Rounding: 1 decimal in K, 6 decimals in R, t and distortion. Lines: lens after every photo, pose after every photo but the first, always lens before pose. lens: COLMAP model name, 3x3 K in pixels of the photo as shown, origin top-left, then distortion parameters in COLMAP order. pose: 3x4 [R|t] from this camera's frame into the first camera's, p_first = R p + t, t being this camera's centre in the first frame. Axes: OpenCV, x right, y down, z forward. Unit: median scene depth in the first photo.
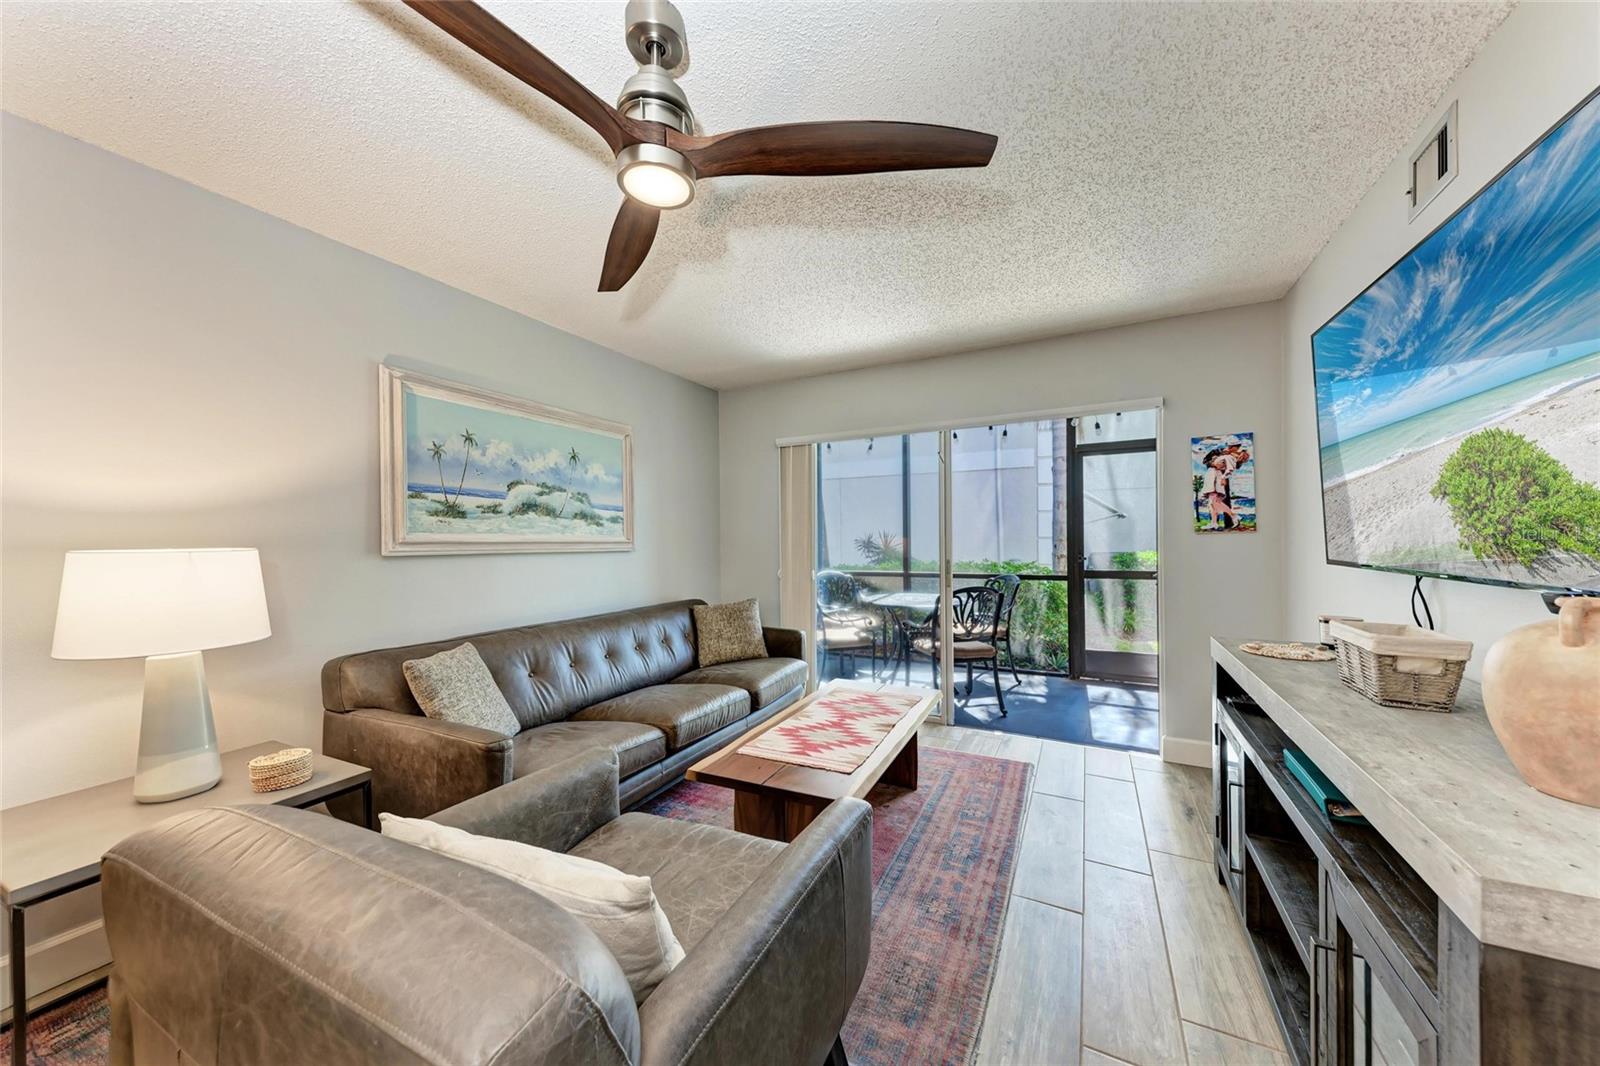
lens RADIAL K [[551.1, 0, 797.0], [0, 551.1, 541.0], [0, 0, 1]] dist [0.018145, -0.000063]
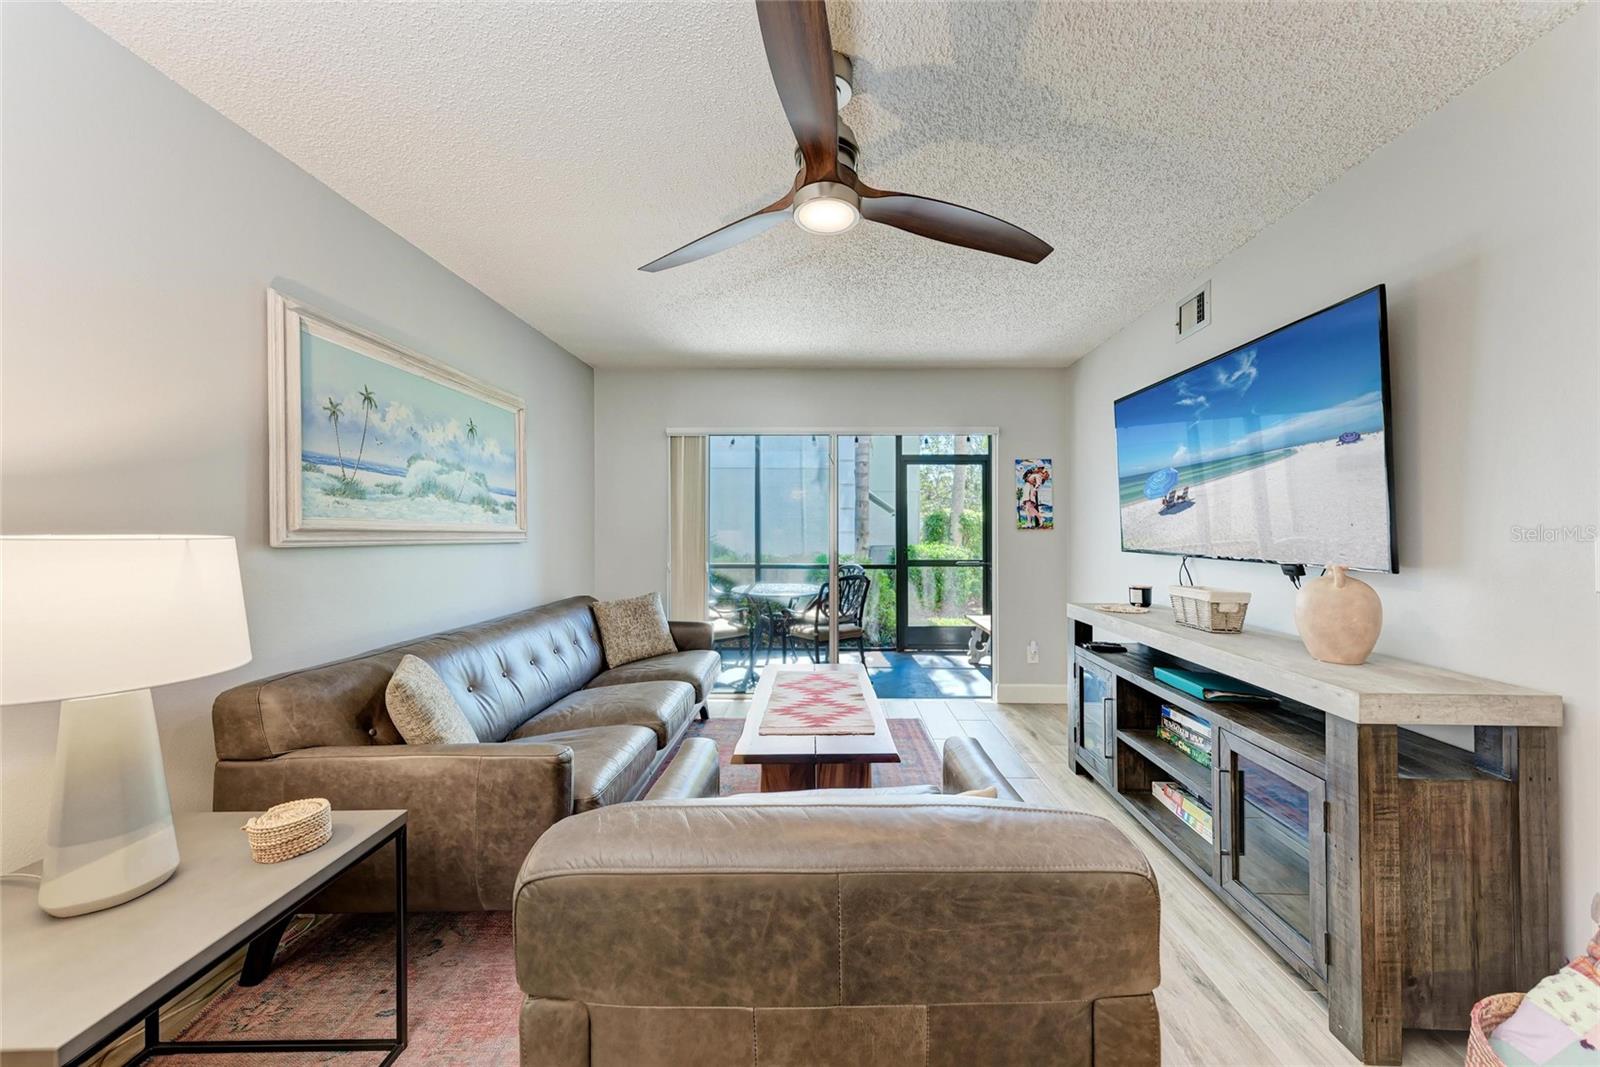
lens RADIAL K [[559.8, 0, 819.6], [0, 559.8, 530.7], [0, 0, 1]] dist [0.015504, -0.000093]
pose [[0.894417, 0.012453, 0.447060, -0.333122], [-0.009679, 0.999917, -0.008489, 0.003303], [-0.447129, 0.003266, 0.894464, -0.001315]]
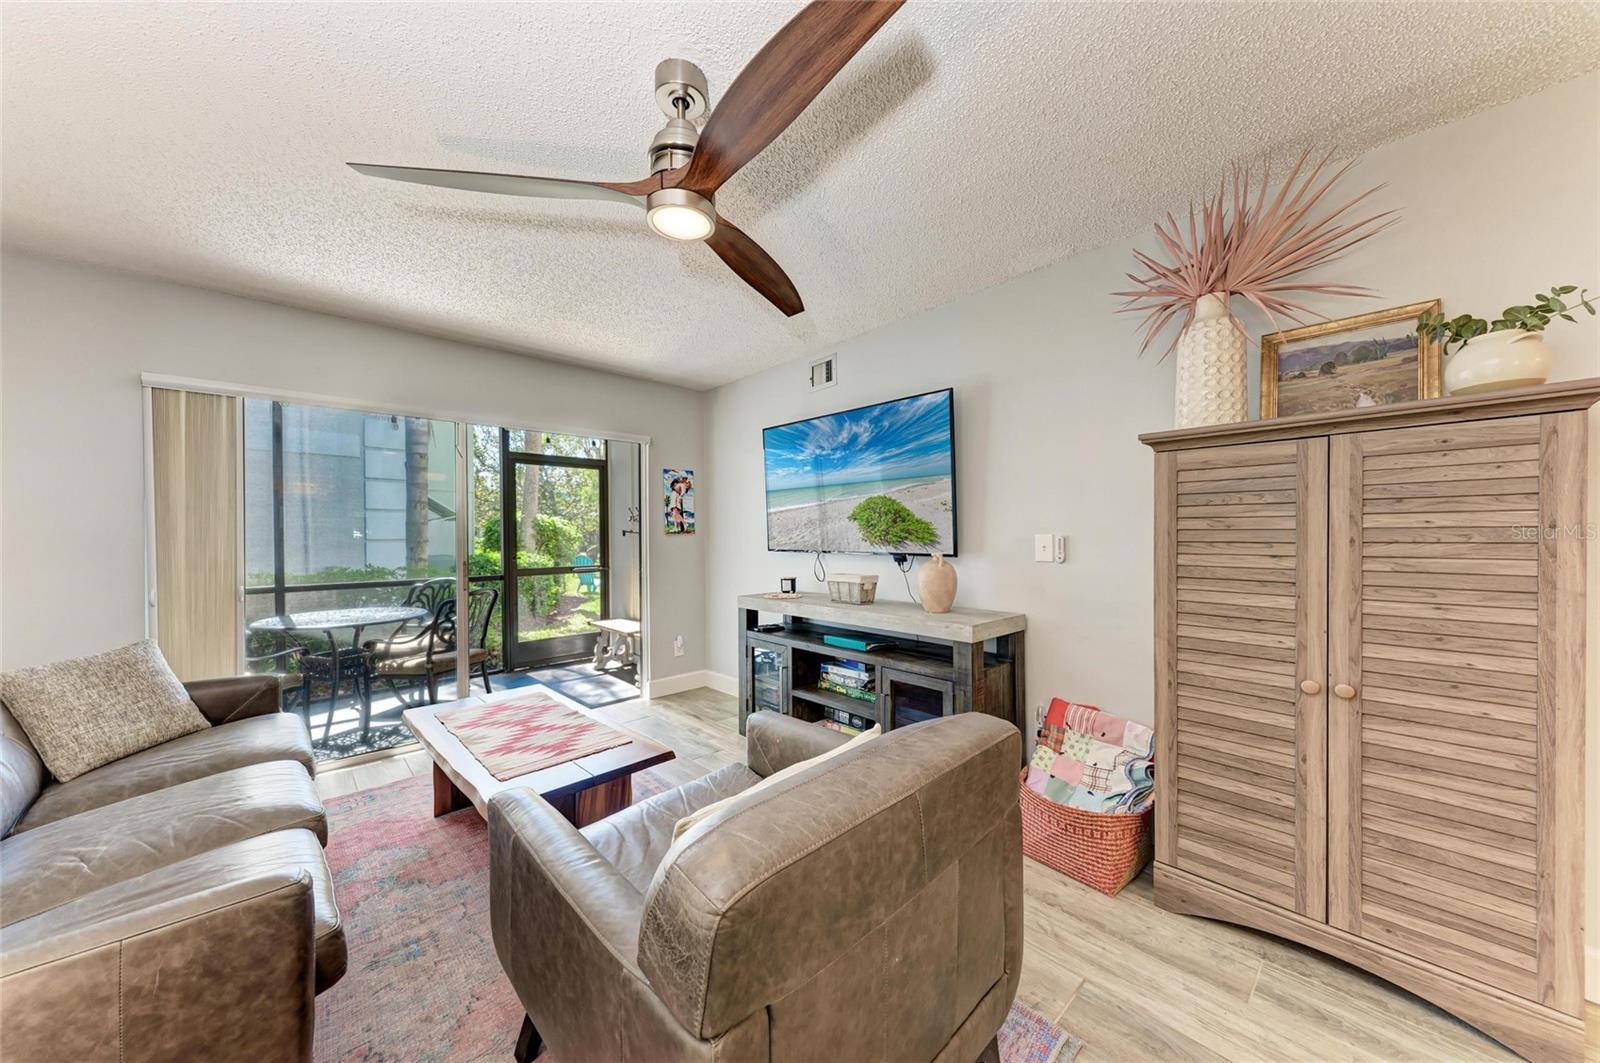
lens RADIAL K [[547.6, 0, 824.2], [0, 547.6, 540.0], [0, 0, 1]] dist [0.013622, -0.000073]
pose [[0.318120, -0.000609, 0.948050, -0.527808], [0.008166, 0.999964, -0.002097, 0.005878], [-0.948015, 0.008409, 0.318114, 0.160780]]
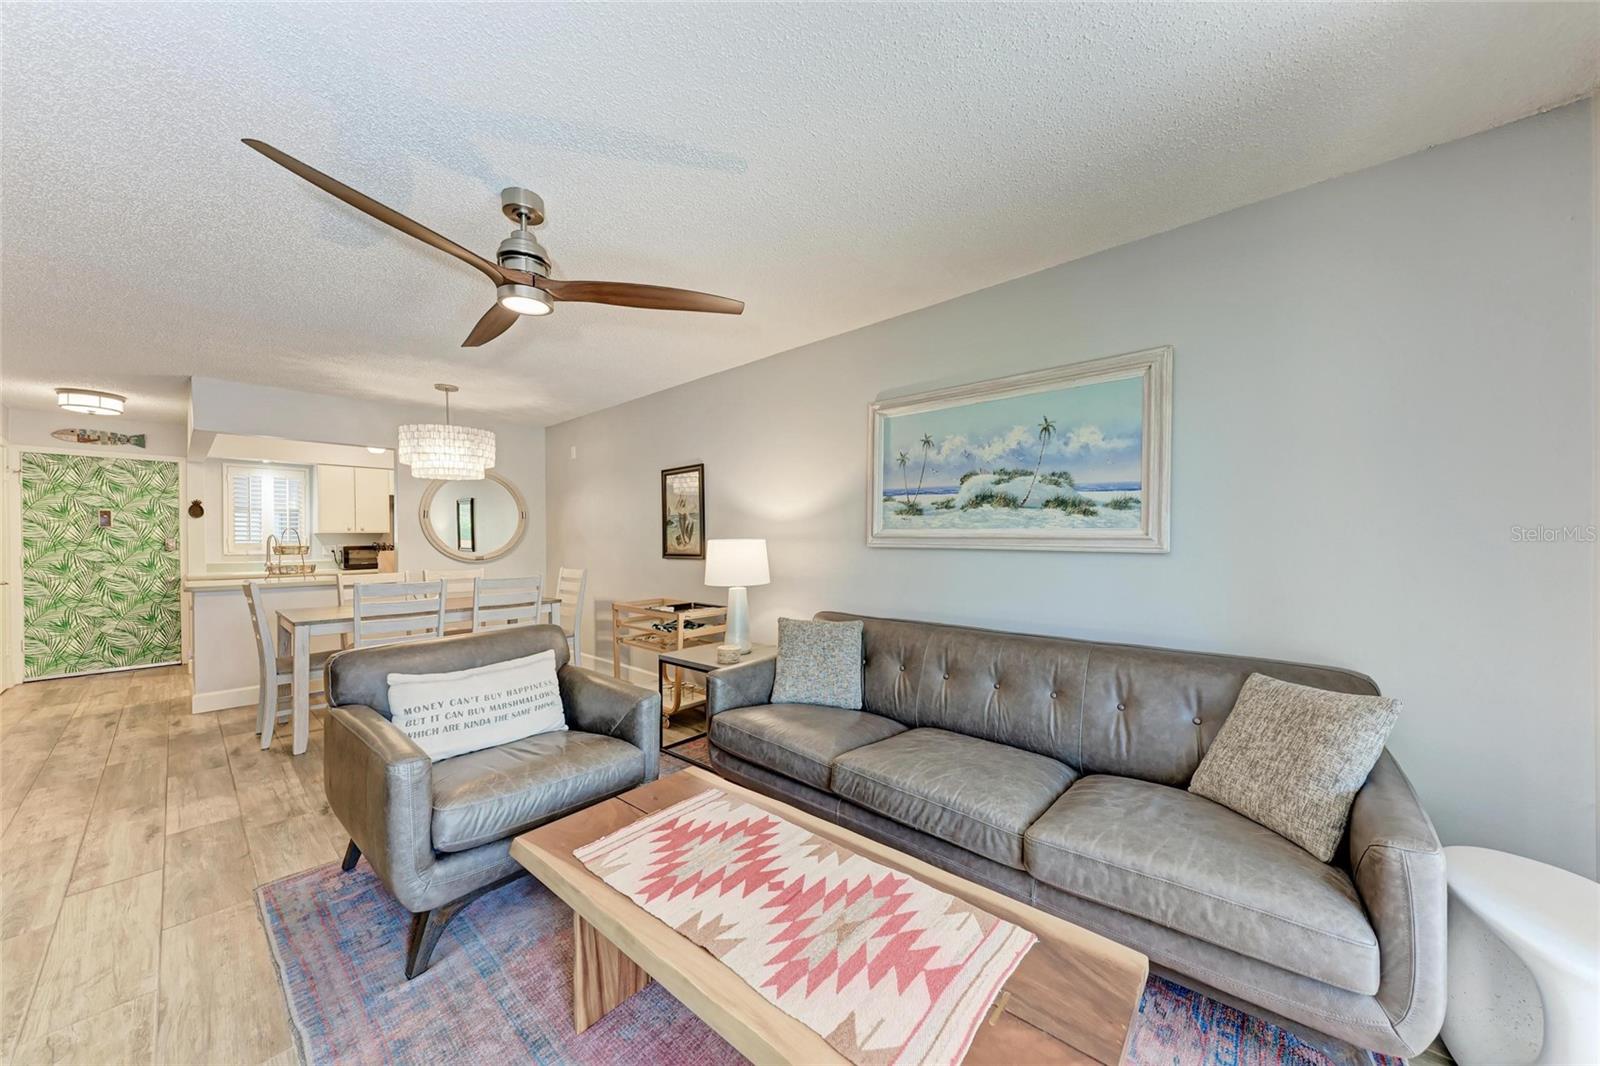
lens RADIAL K [[551.0, 0, 818.2], [0, 551.0, 542.2], [0, 0, 1]] dist [0.000647, -0.000052]
pose [[-0.229008, 0.021700, -0.973183, 0.456609], [0.003697, 0.999764, 0.021422, -0.009992], [0.973417, 0.001308, -0.229034, 0.923498]]
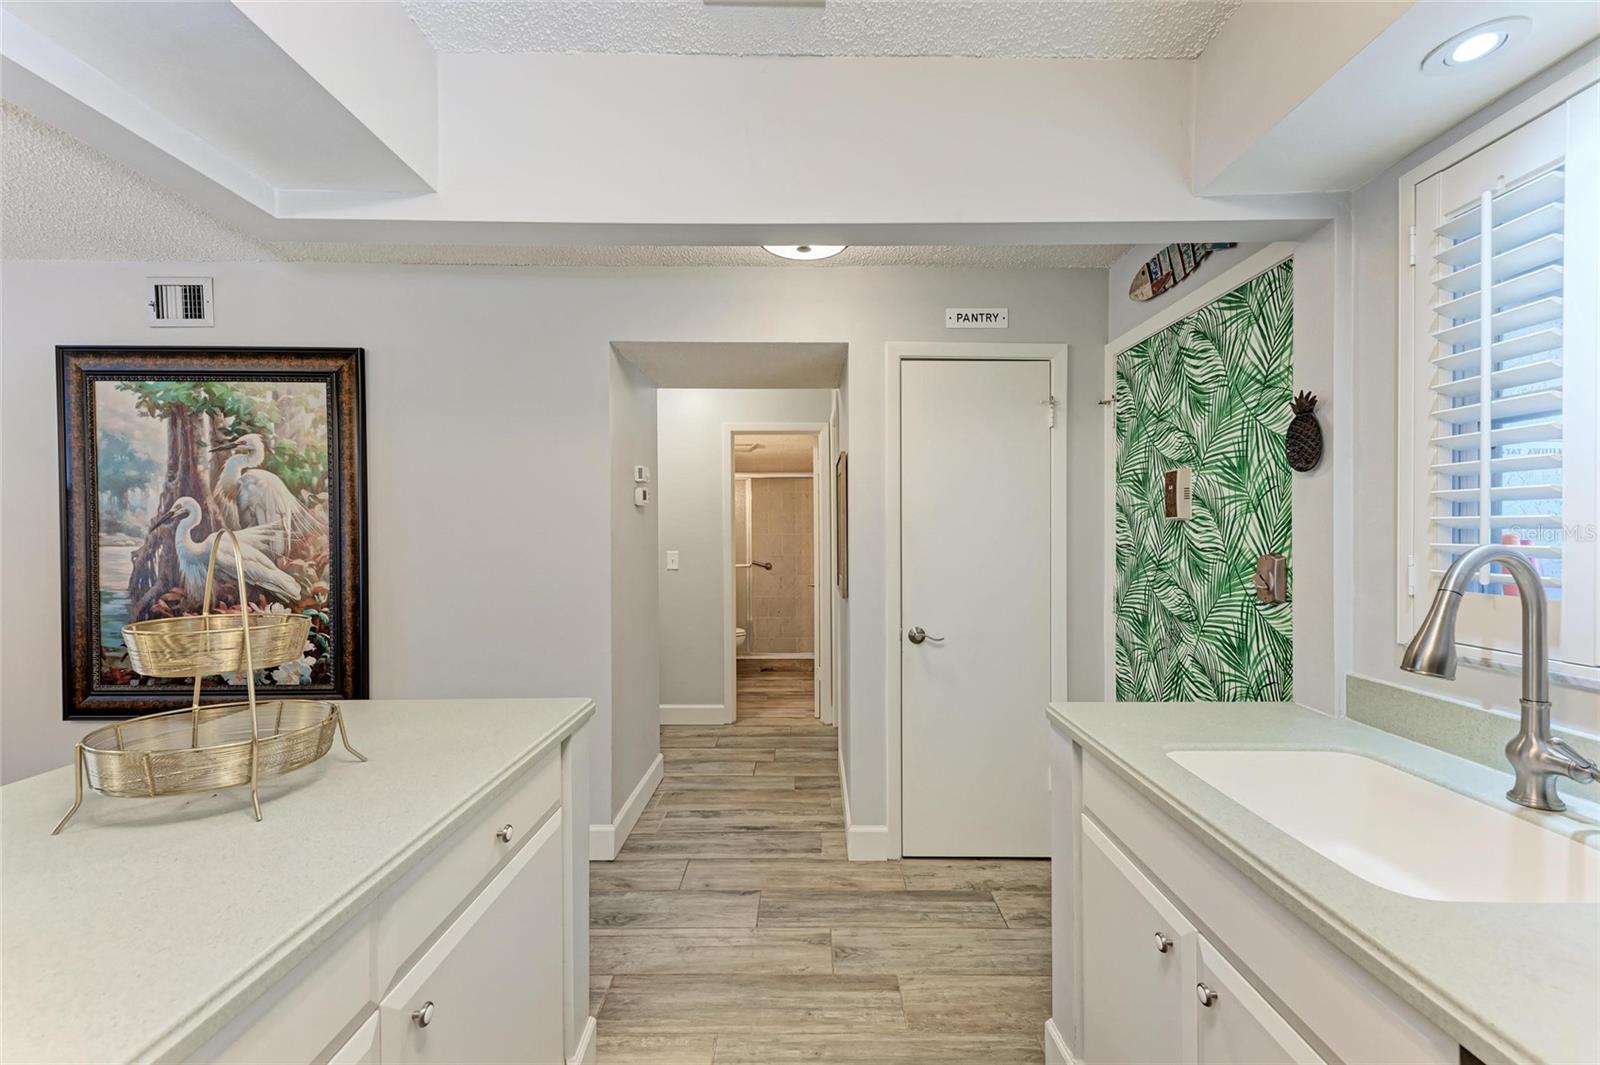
lens RADIAL K [[627.5, 0, 798.0], [0, 627.5, 540.5], [0, 0, 1]] dist [0.015451, -0.000170]
pose [[-0.466278, 0.007249, 0.884609, -1.230049], [0.013326, 0.999911, -0.001170, -0.009925], [-0.884538, 0.011243, -0.466333, -1.080701]]
